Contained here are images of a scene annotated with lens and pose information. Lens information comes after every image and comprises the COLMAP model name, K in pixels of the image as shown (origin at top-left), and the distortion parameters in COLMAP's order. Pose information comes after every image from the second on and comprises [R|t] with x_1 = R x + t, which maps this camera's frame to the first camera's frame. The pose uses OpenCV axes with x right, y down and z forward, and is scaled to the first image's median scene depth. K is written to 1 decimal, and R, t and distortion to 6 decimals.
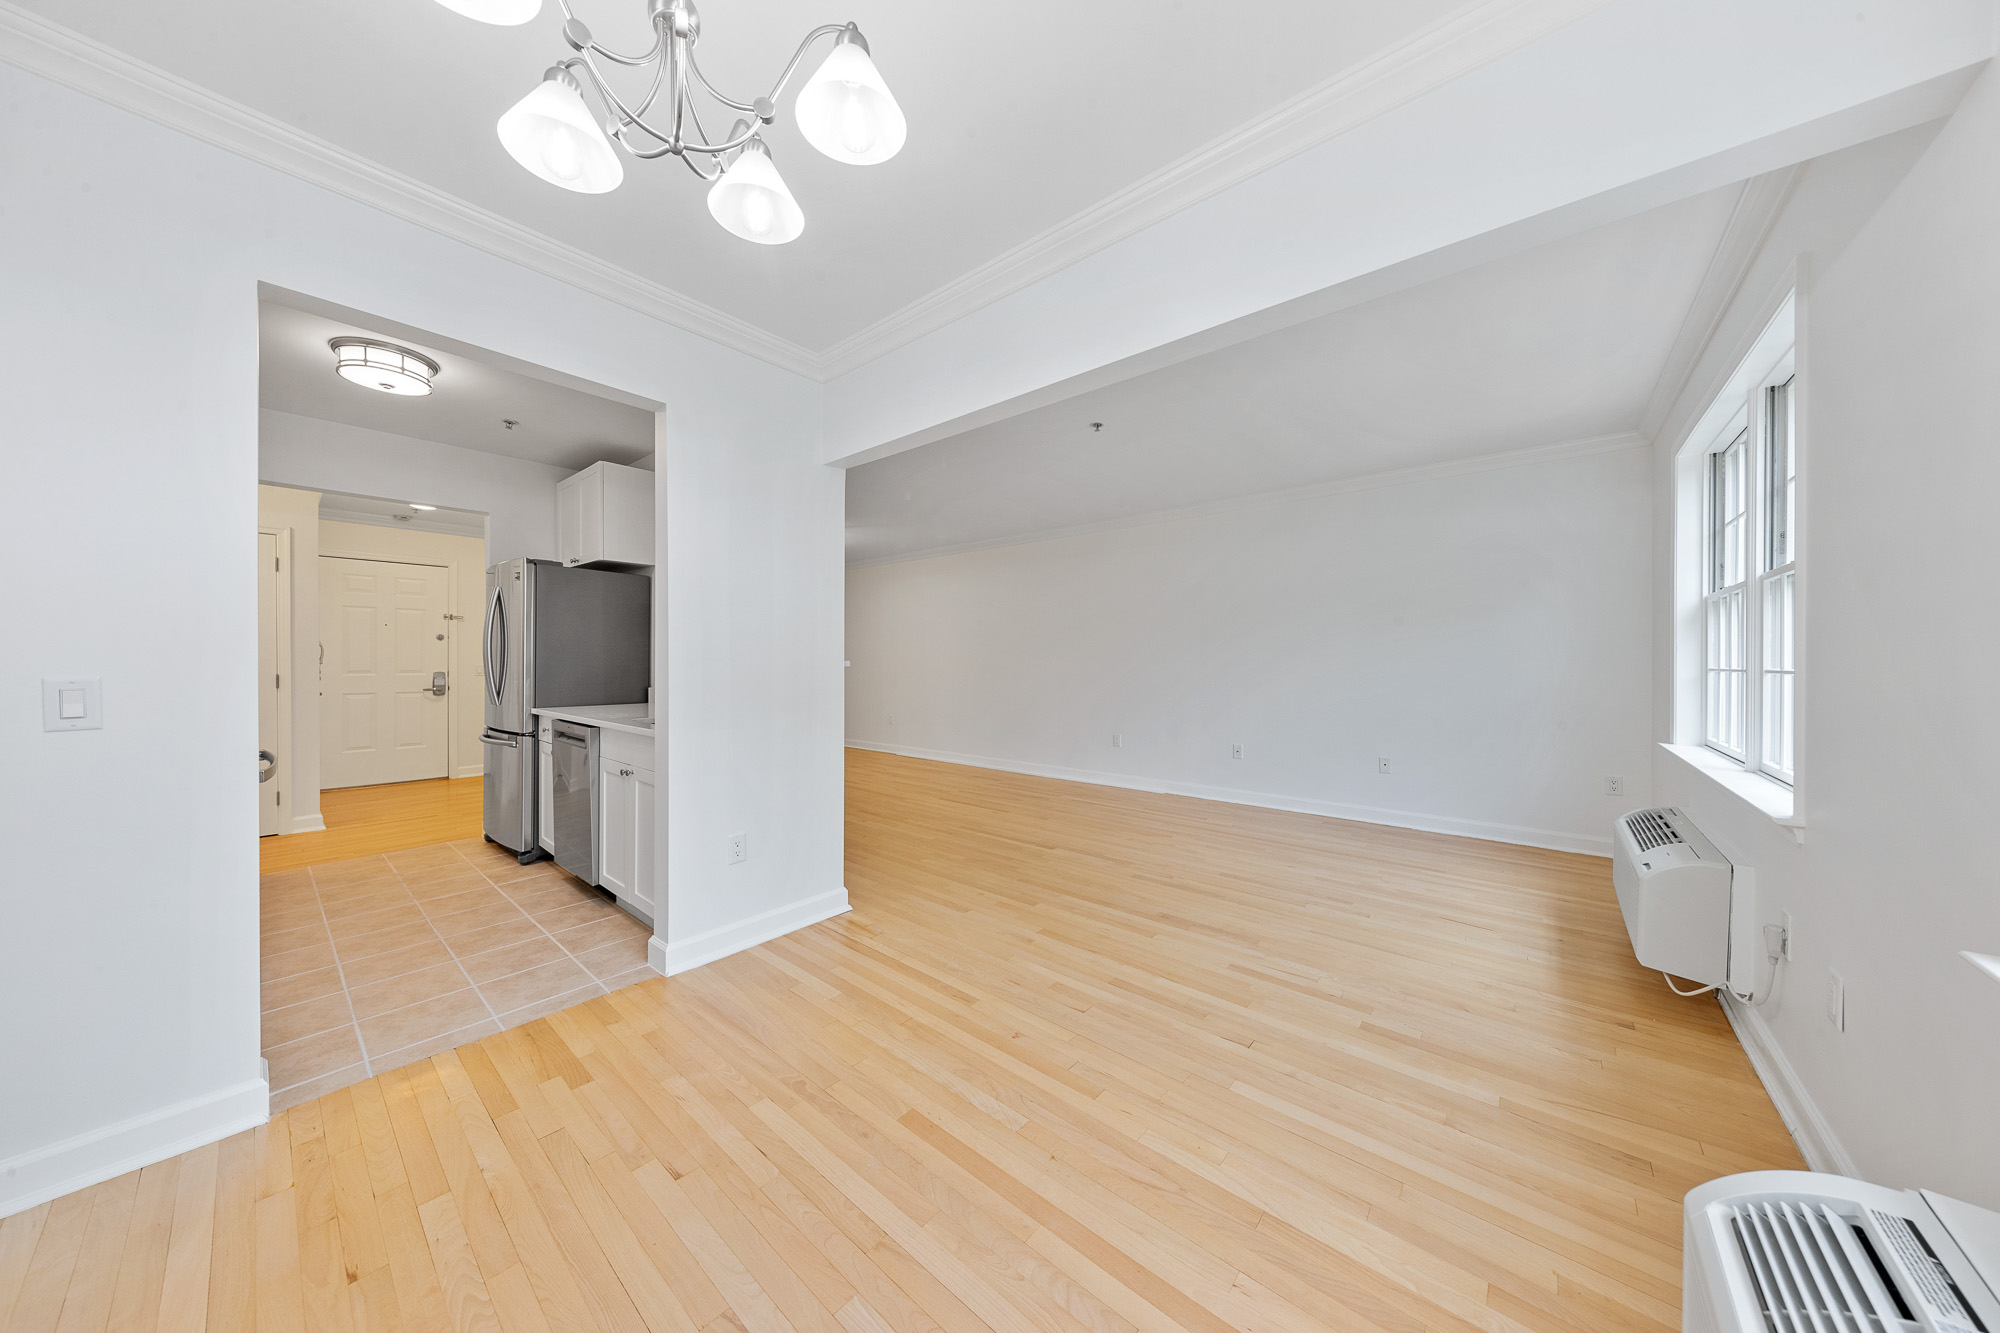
lens RADIAL K [[637.5, 0, 996.6], [0, 637.5, 661.8], [0, 0, 1]] dist [0.004748, -0.002097]
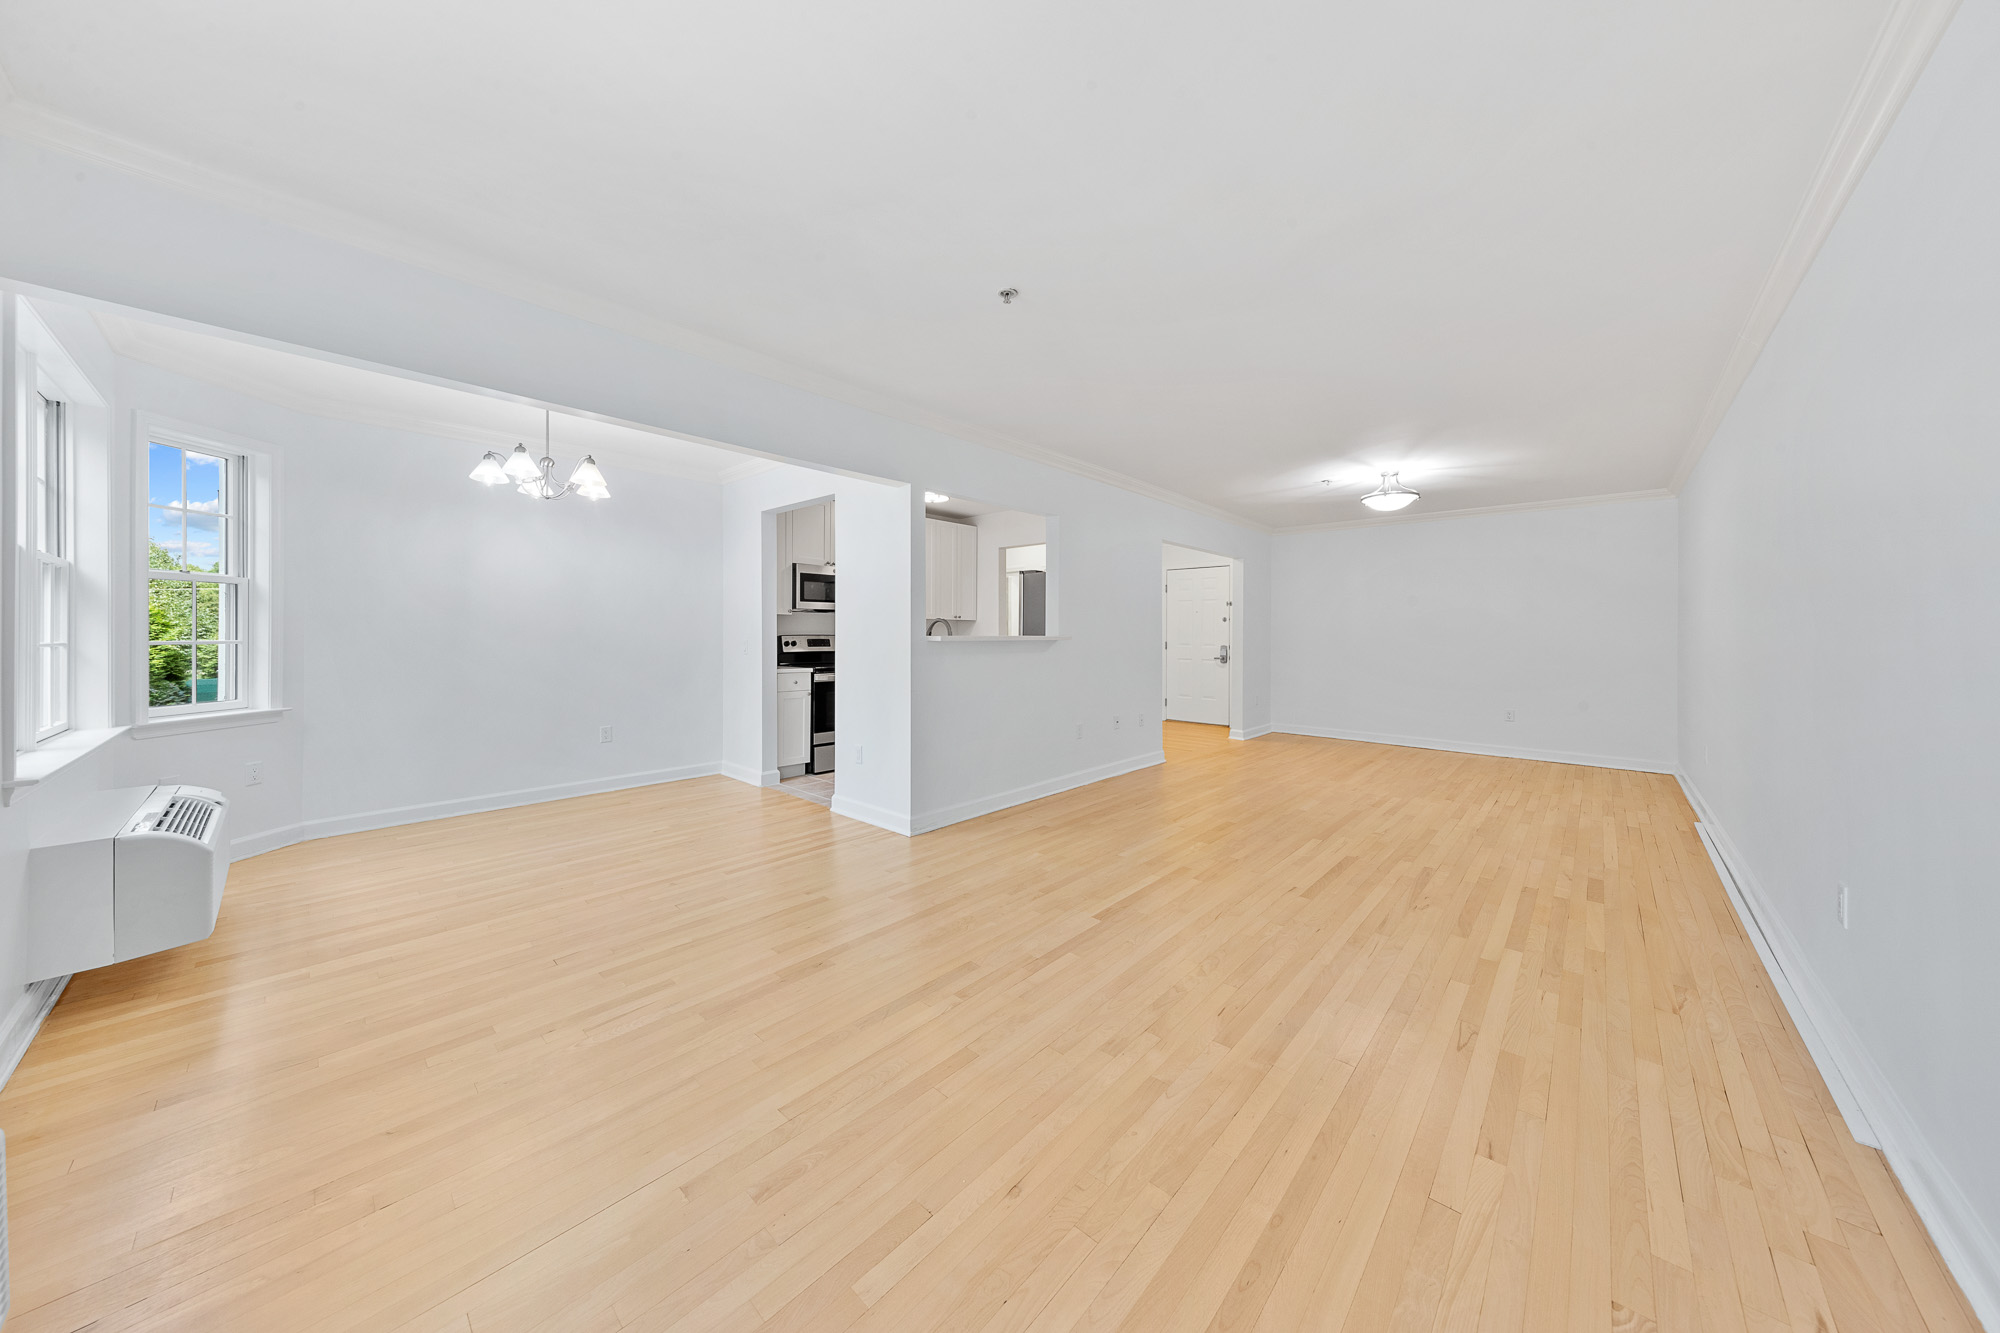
lens RADIAL K [[637.5, 0, 994.9], [0, 637.5, 636.7], [0, 0, 1]] dist [0.004748, -0.002097]
pose [[-0.035525, 0.001947, -0.999367, 0.823843], [-0.005239, 0.999984, 0.002134, -0.004114], [0.999355, 0.005312, -0.035515, 0.985633]]
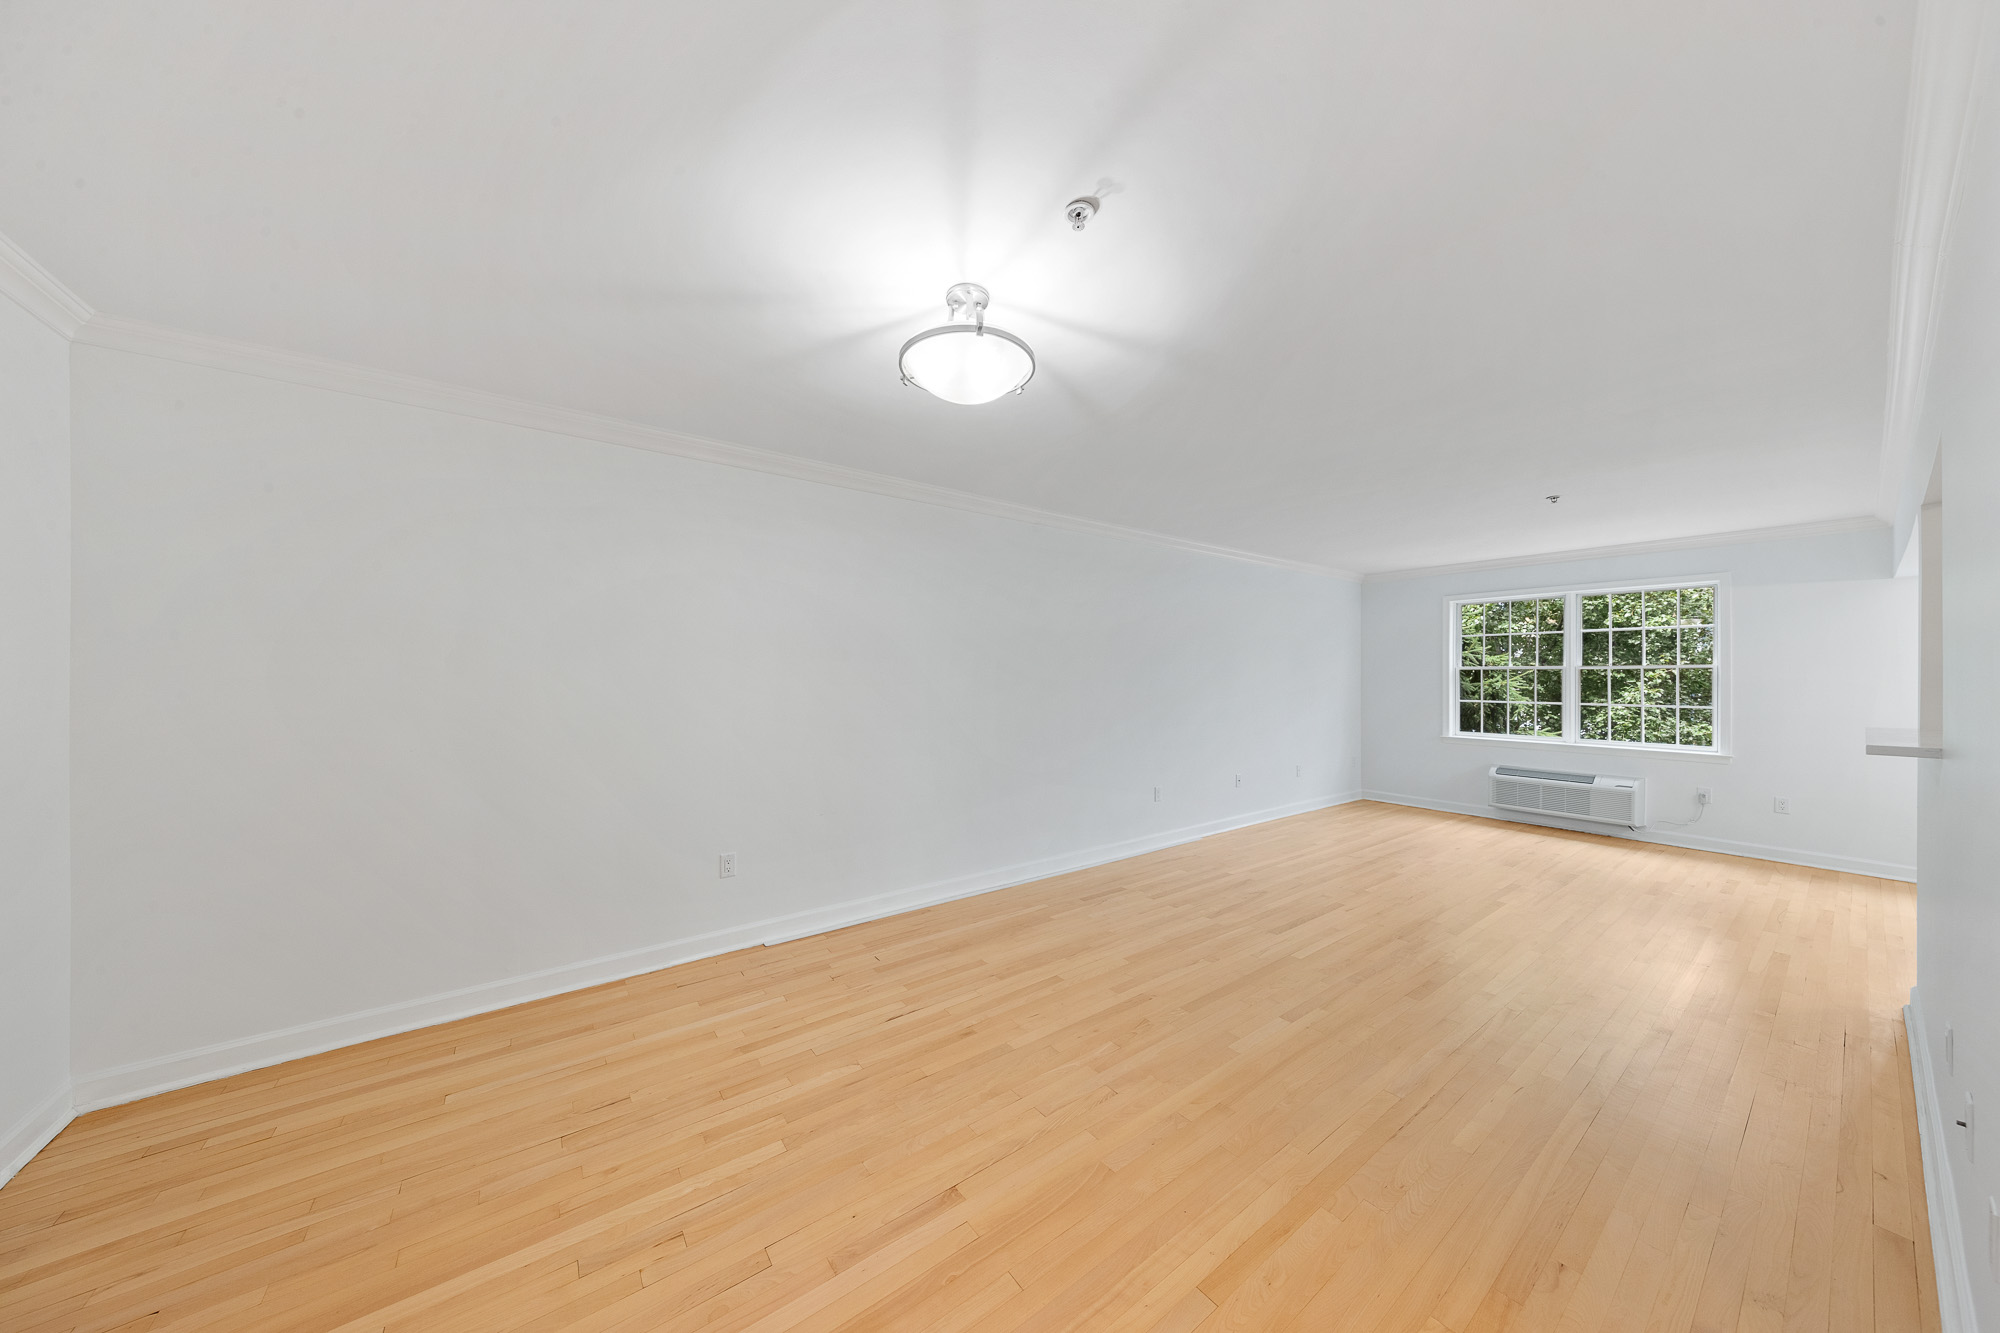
lens RADIAL K [[637.5, 0, 996.4], [0, 637.5, 671.9], [0, 0, 1]] dist [0.004748, -0.002097]
pose [[0.219409, 0.005660, 0.975616, -1.129078], [-0.005460, 0.999975, -0.004573, -0.055443], [-0.975618, -0.004323, 0.219435, 1.668038]]
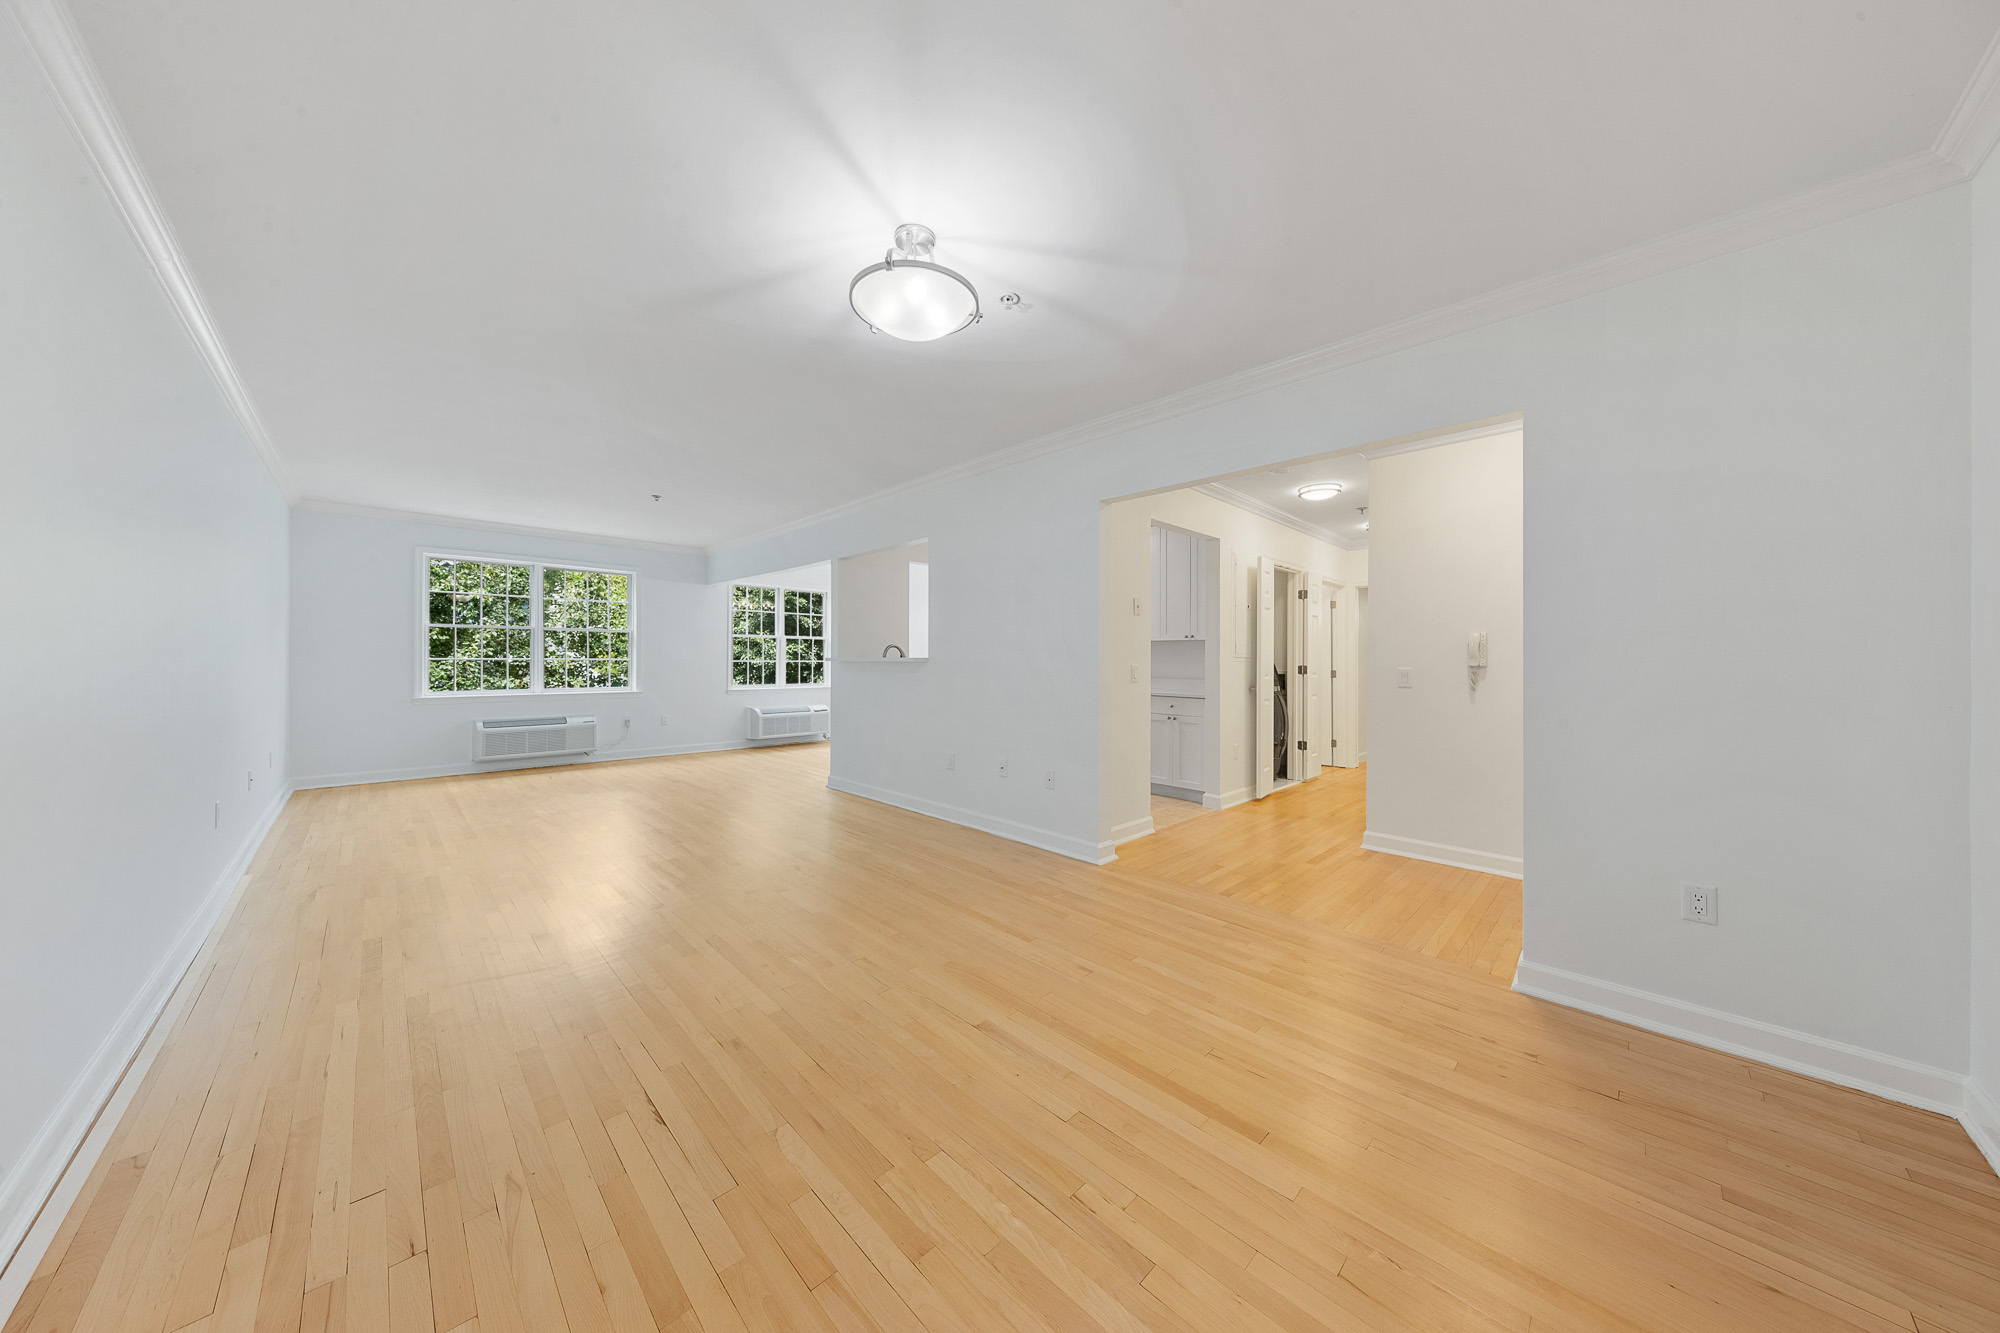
lens RADIAL K [[637.5, 0, 994.1], [0, 637.5, 661.7], [0, 0, 1]] dist [0.004748, -0.002097]
pose [[-0.996699, -0.007668, 0.080828, -0.735194], [-0.007481, 0.999969, 0.002617, 0.000735], [-0.080845, 0.002004, -0.996725, 2.352598]]
